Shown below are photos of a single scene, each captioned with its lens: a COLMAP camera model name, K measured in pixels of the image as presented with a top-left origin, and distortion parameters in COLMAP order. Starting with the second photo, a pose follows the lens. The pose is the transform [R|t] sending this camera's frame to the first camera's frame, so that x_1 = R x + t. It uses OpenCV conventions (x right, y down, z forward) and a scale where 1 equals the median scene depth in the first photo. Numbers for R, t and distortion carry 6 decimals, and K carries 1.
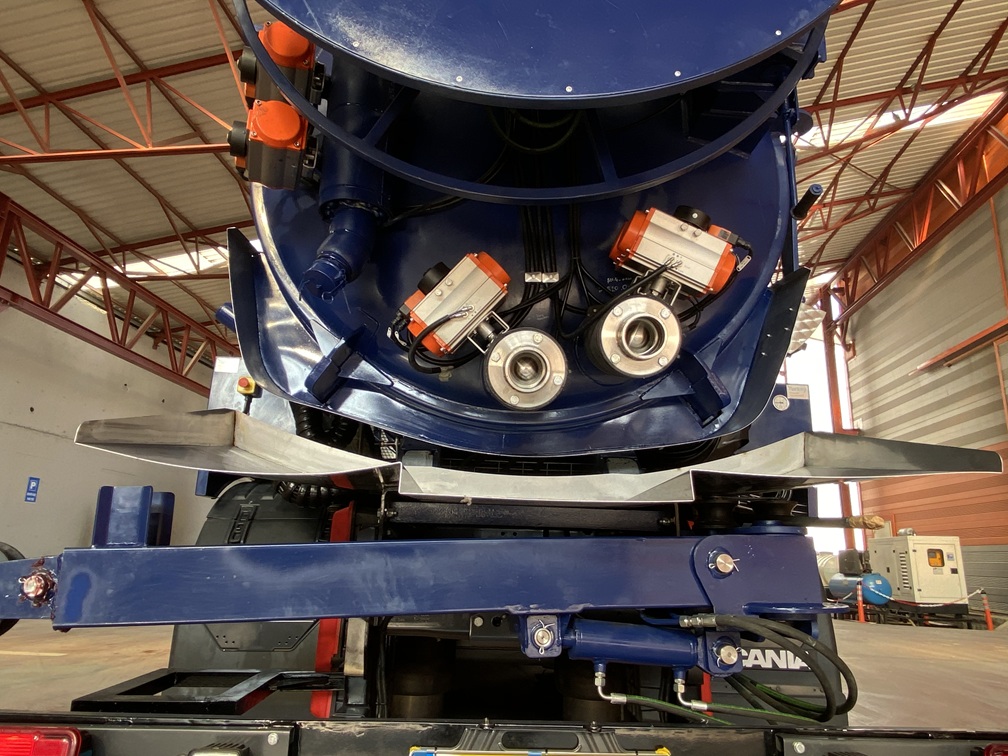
lens RADIAL K [[670.7, 0, 503.2], [0, 670.7, 374.5], [0, 0, 1]] dist [0.073318, -0.089894]
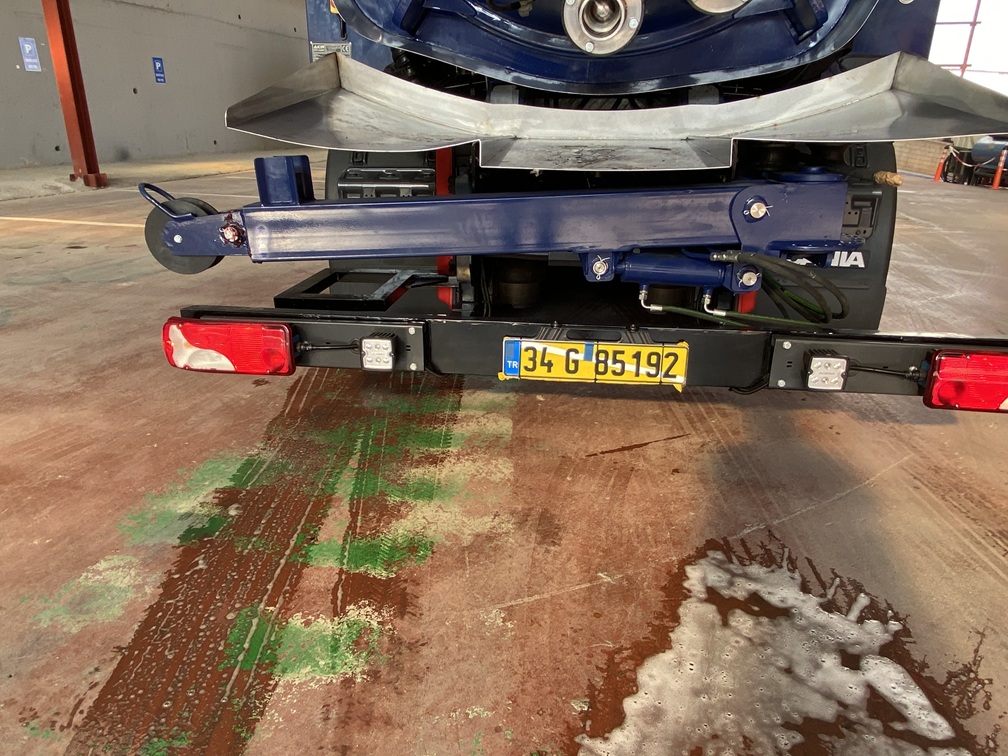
lens RADIAL K [[670.7, 0, 503.2], [0, 670.7, 374.5], [0, 0, 1]] dist [0.073318, -0.089894]
pose [[0.986302, 0.037326, -0.160668, 0.089190], [0.063661, 0.812447, 0.579549, -0.203273], [0.152167, -0.581839, 0.798942, -0.181014]]
